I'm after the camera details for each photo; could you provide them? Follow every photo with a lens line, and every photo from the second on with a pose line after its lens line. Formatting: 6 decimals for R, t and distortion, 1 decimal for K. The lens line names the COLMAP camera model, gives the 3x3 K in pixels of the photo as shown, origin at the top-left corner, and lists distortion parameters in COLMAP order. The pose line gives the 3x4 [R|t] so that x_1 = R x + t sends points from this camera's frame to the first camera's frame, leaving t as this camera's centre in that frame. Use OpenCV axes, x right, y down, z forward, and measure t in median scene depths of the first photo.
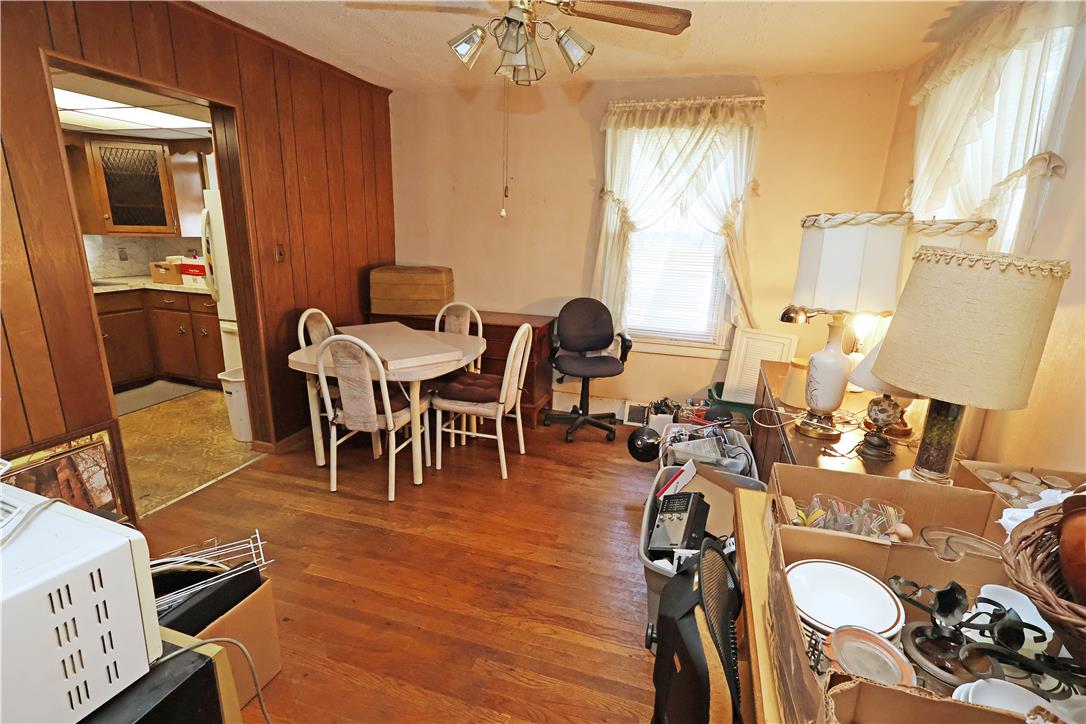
lens RADIAL K [[509.1, 0, 544.8], [0, 509.1, 362.4], [0, 0, 1]] dist [0.000857, 0.000216]
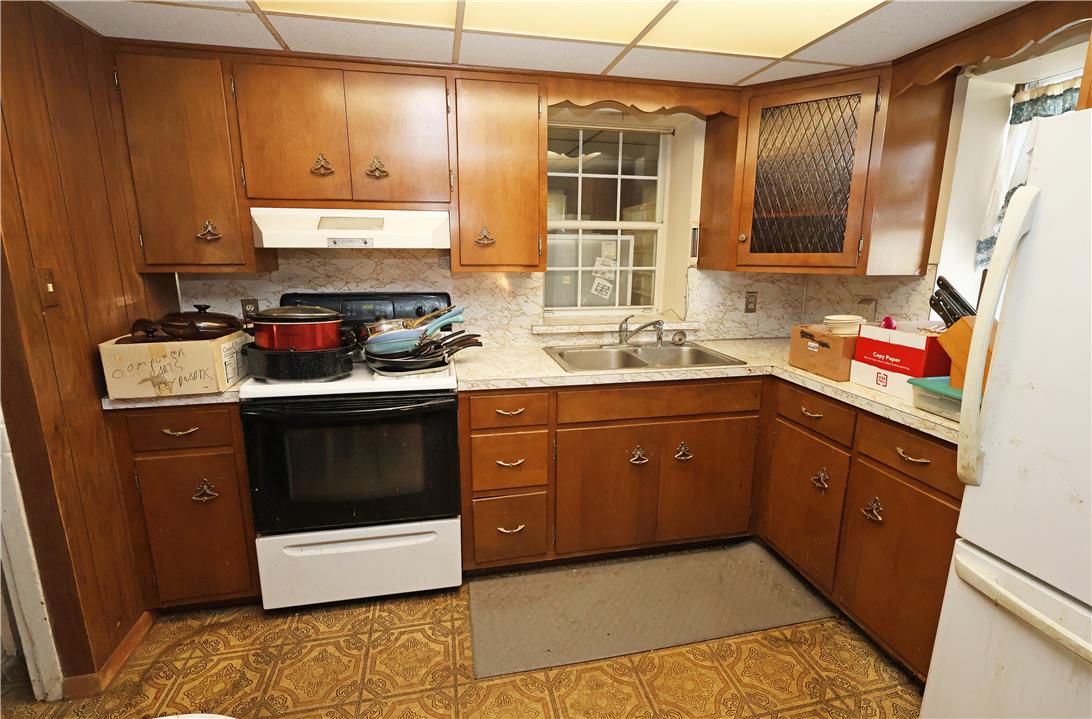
lens RADIAL K [[511.9, 0, 546.2], [0, 511.9, 360.5], [0, 0, 1]] dist [0.000857, 0.000216]
pose [[0.493740, 0.157071, -0.855307, -0.455517], [-0.213164, 0.975406, 0.056074, -0.138214], [0.843079, 0.154635, 0.515079, 0.537762]]
